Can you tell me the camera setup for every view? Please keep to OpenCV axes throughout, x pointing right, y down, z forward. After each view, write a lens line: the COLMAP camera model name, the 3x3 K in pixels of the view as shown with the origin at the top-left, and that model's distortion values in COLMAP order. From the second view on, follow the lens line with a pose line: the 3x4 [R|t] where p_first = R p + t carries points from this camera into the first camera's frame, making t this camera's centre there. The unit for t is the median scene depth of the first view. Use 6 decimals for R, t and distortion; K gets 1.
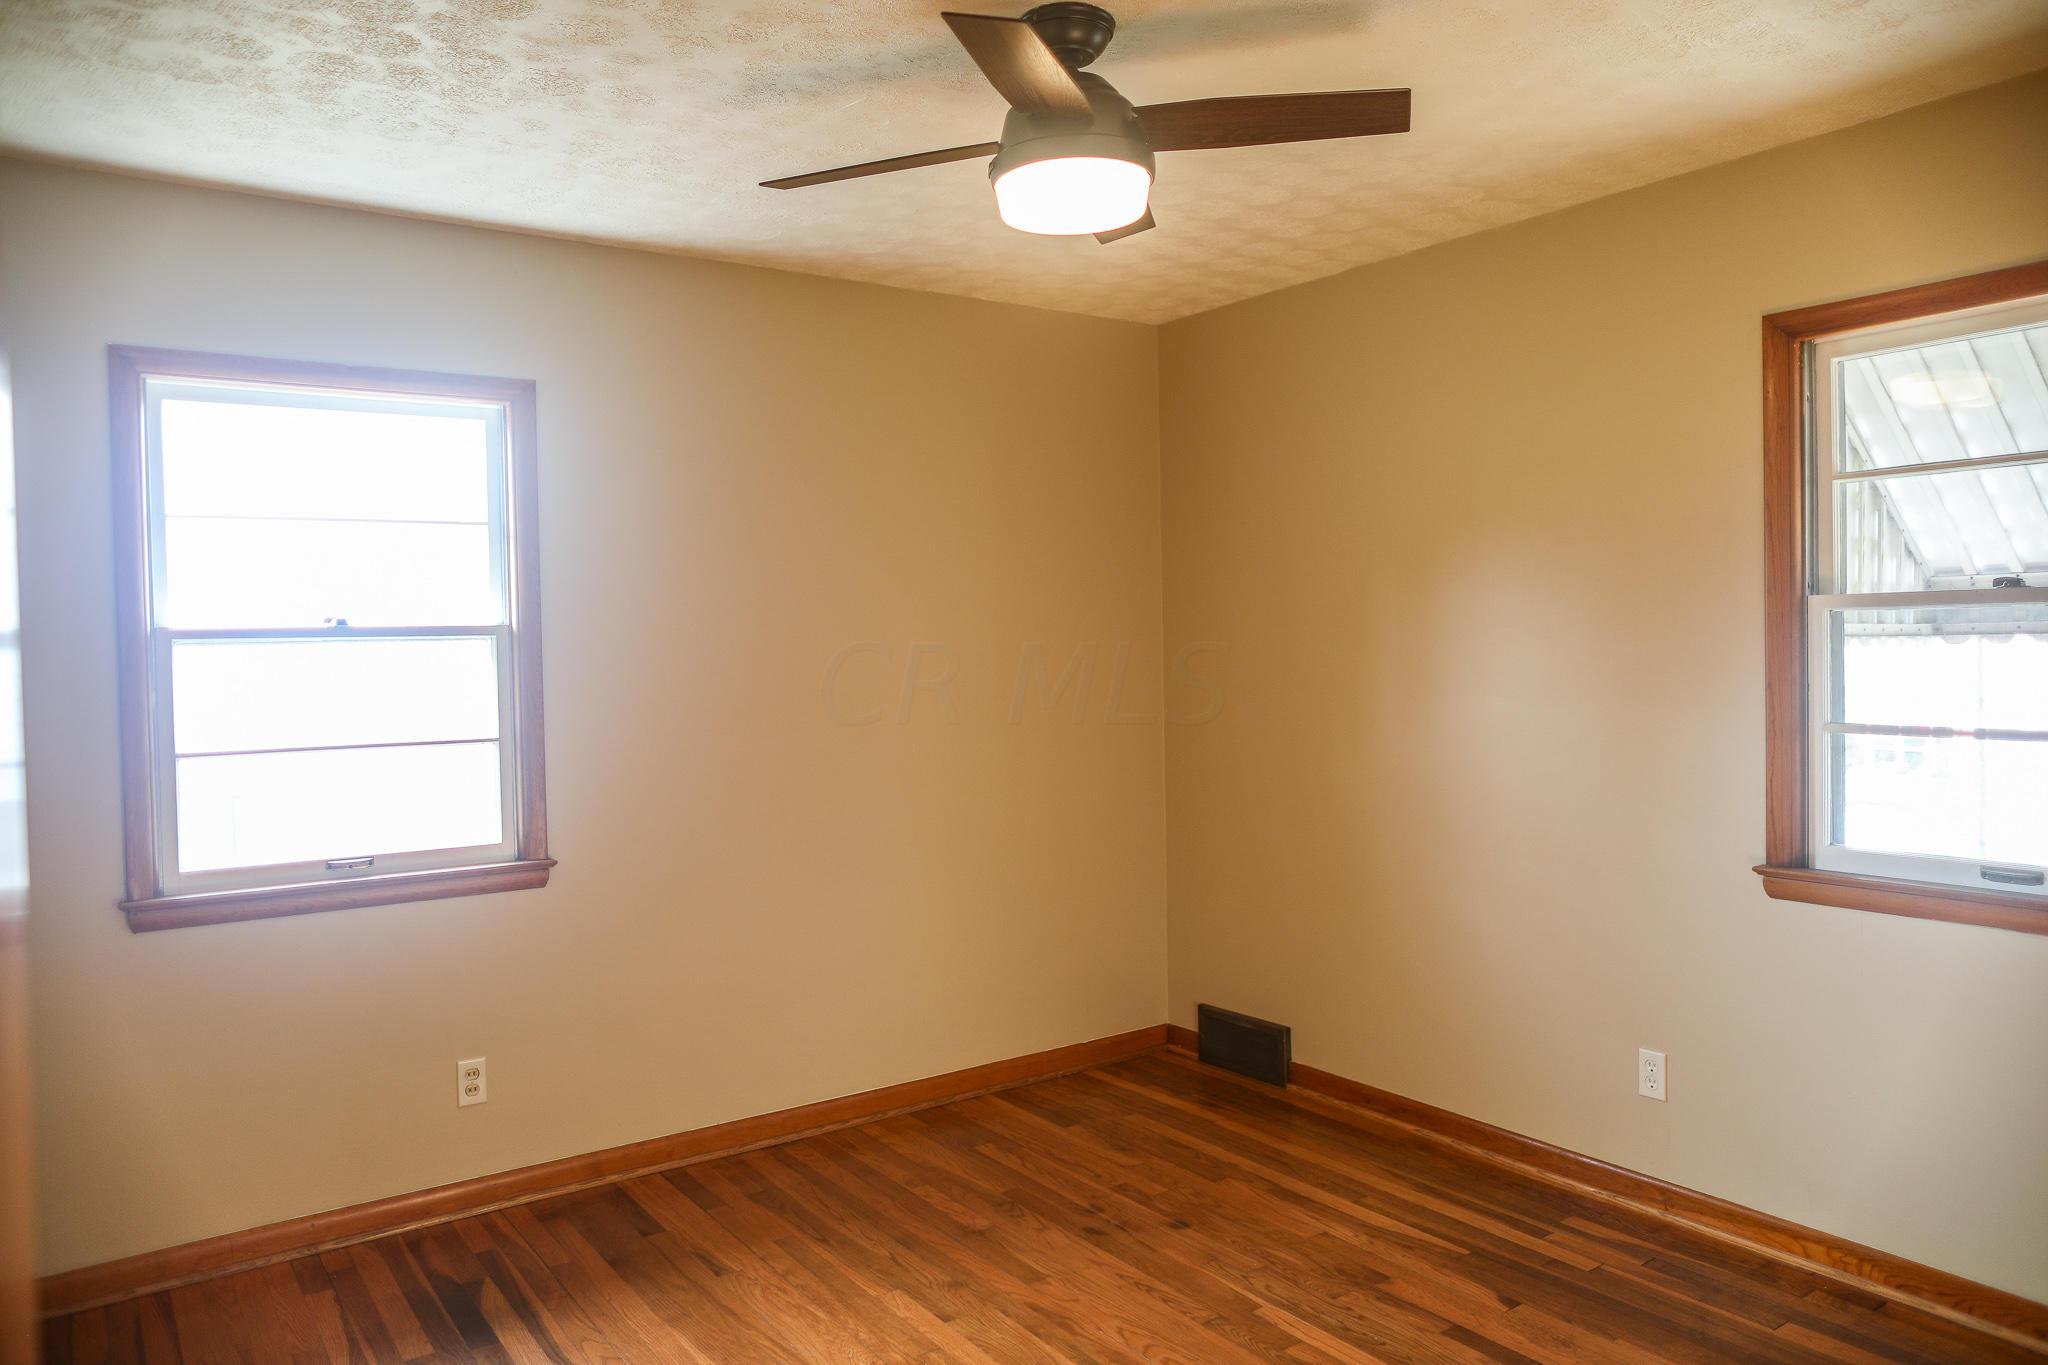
lens RADIAL K [[1367.0, 0, 1024.0], [0, 1367.0, 682.5], [0, 0, 1]] dist [-0.115830, 0.084389]
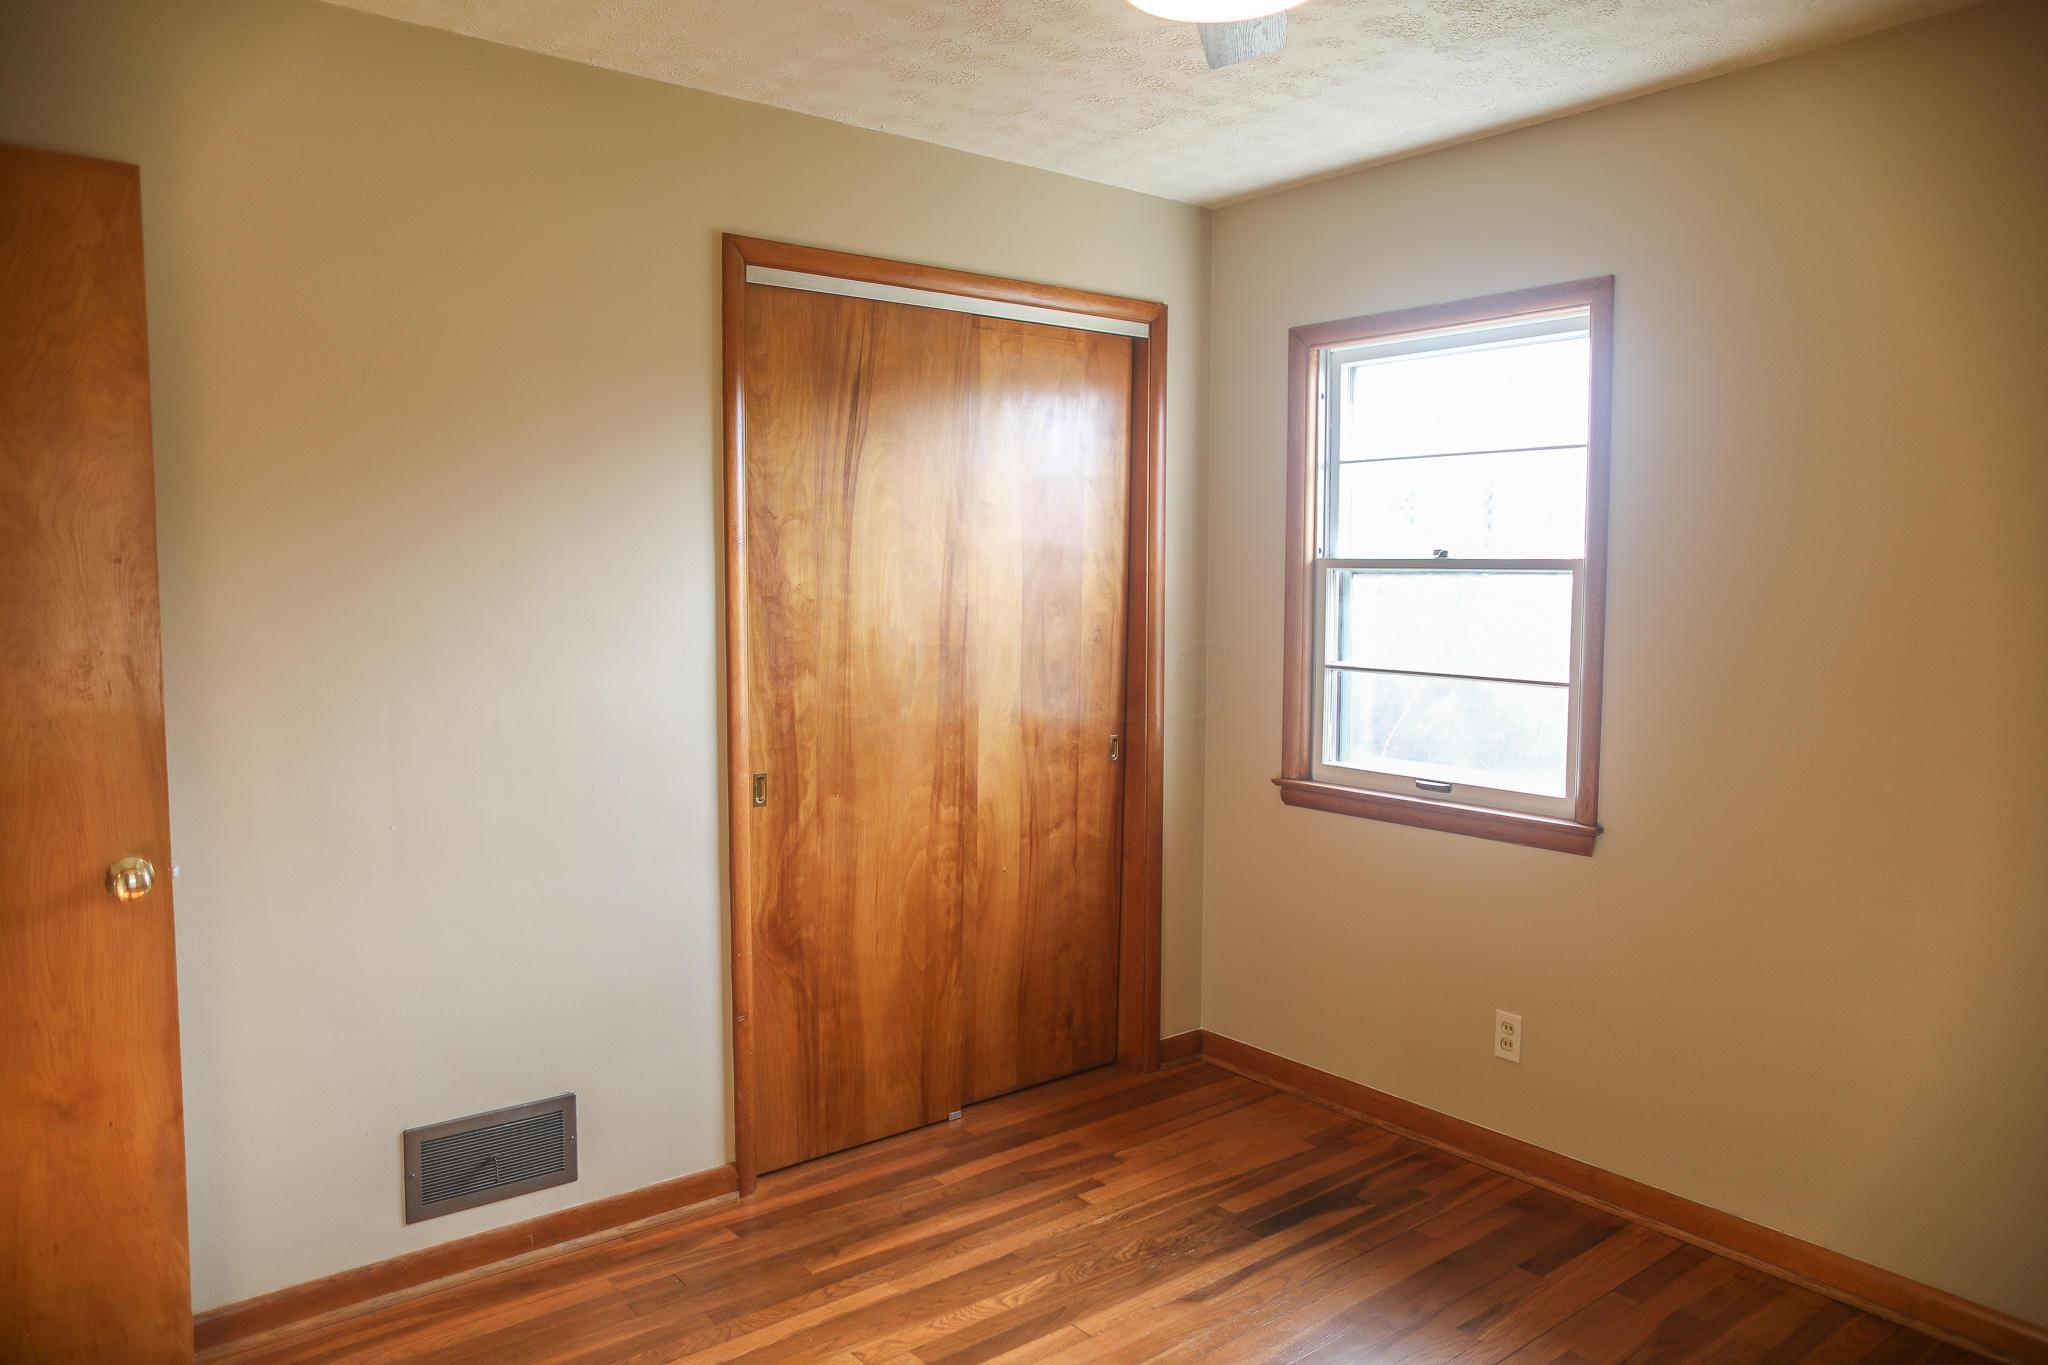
lens RADIAL K [[1367.0, 0, 1024.0], [0, 1367.0, 682.5], [0, 0, 1]] dist [-0.115830, 0.084389]
pose [[0.047344, 0.103984, -0.993452, 0.518355], [-0.030536, 0.994253, 0.102612, -0.043138], [0.998412, 0.025478, 0.050247, 0.617787]]
